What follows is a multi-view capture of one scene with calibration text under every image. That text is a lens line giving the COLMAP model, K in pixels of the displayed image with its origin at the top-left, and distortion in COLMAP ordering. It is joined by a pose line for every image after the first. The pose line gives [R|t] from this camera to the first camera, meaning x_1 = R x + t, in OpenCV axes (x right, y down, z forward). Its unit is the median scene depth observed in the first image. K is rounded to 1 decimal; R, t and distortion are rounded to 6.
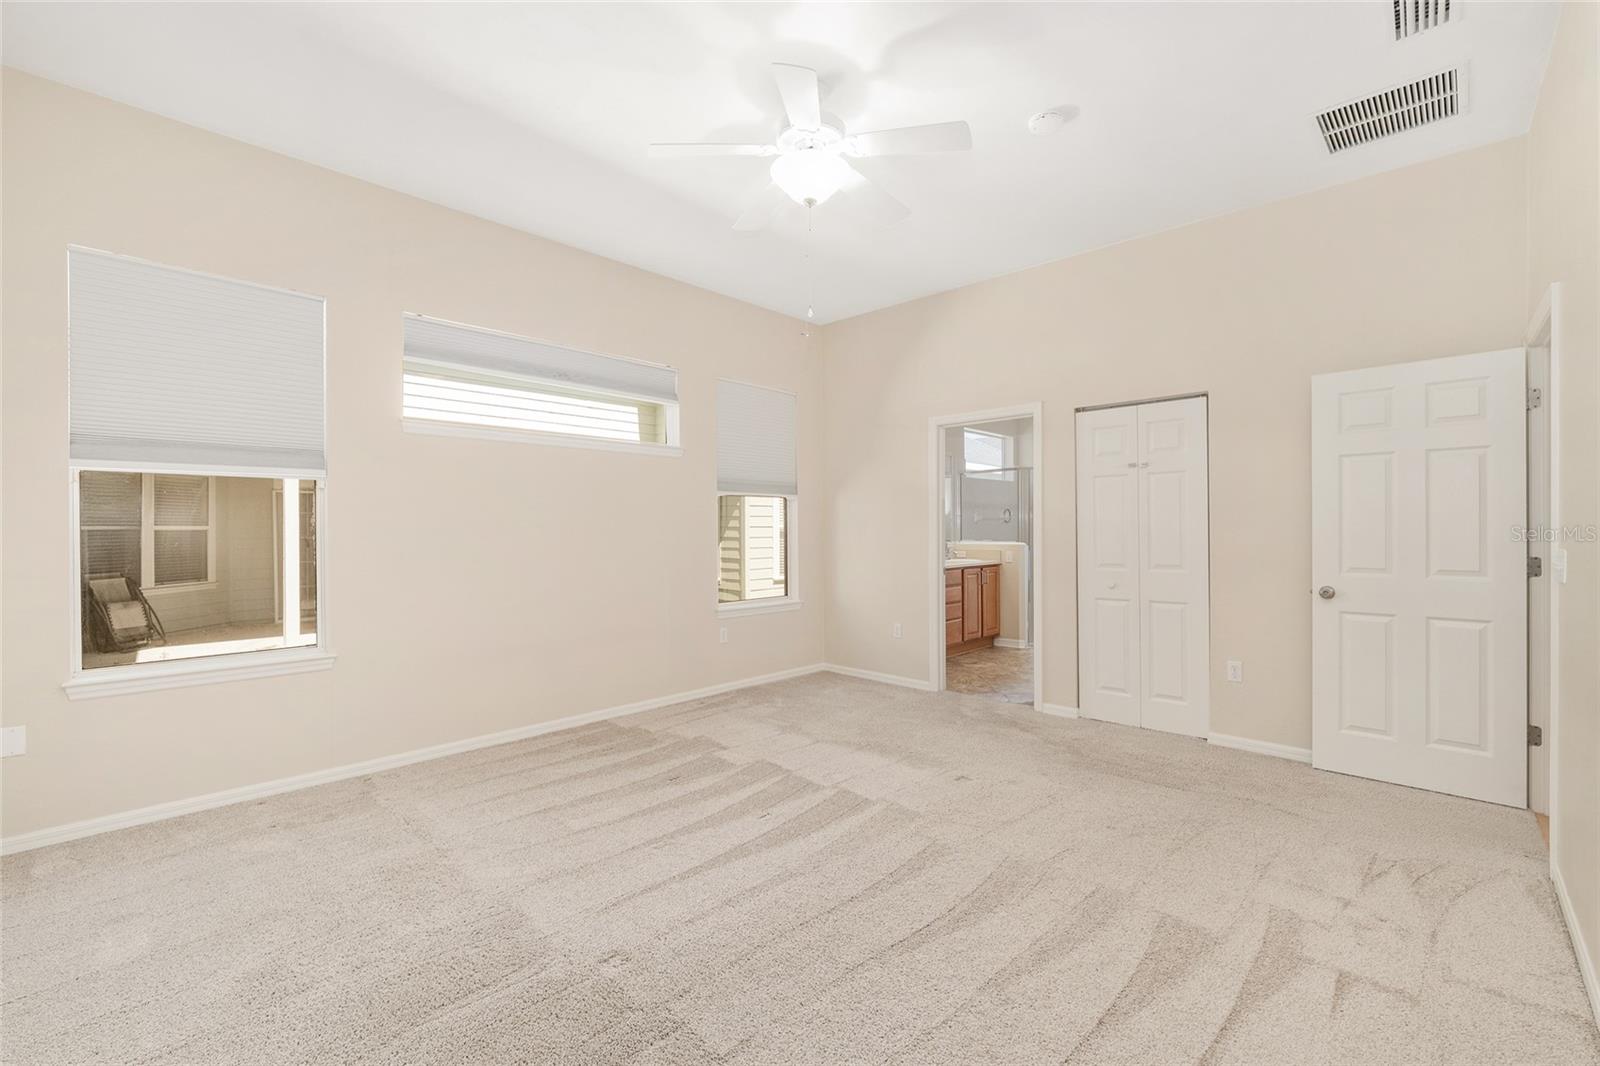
lens RADIAL K [[681.2, 0, 795.6], [0, 681.2, 534.3], [0, 0, 1]] dist [-0.005625, -0.000498]
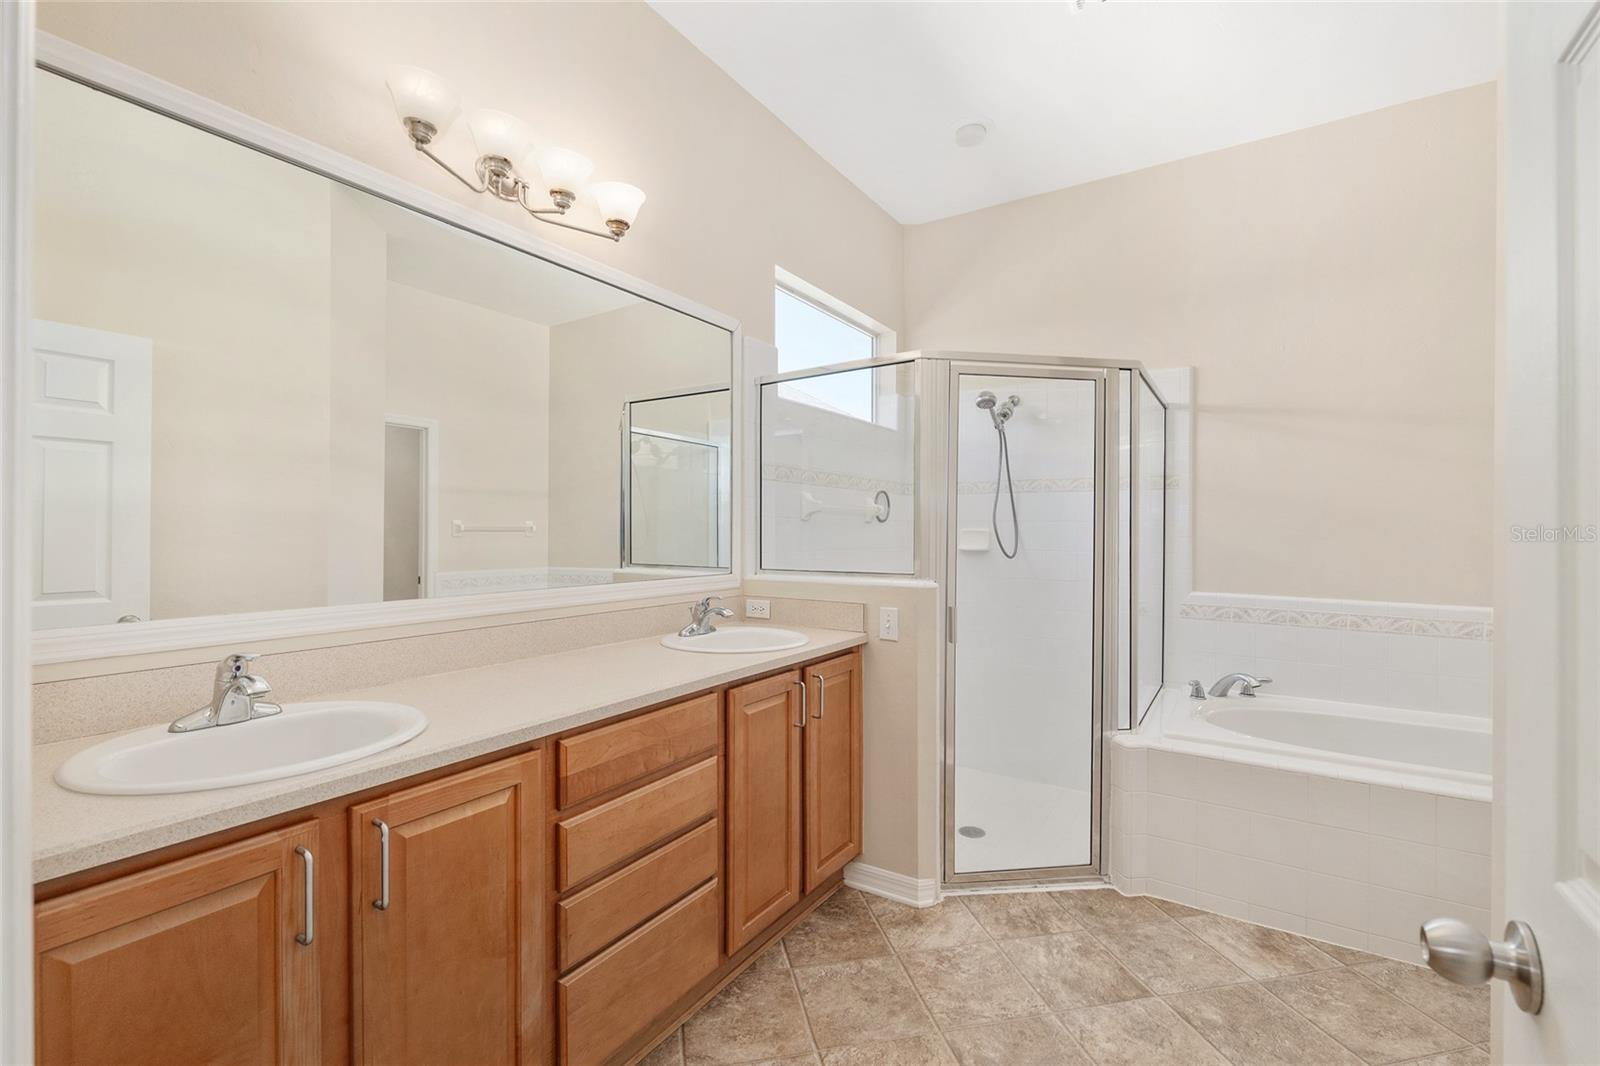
lens RADIAL K [[681.2, 0, 795.6], [0, 681.2, 534.3], [0, 0, 1]] dist [-0.005625, -0.000498]
pose [[0.984044, 0.006778, 0.177797, 0.216401], [-0.007007, 0.999975, 0.000660, -0.010326], [-0.177788, -0.001895, 0.984067, 0.704593]]
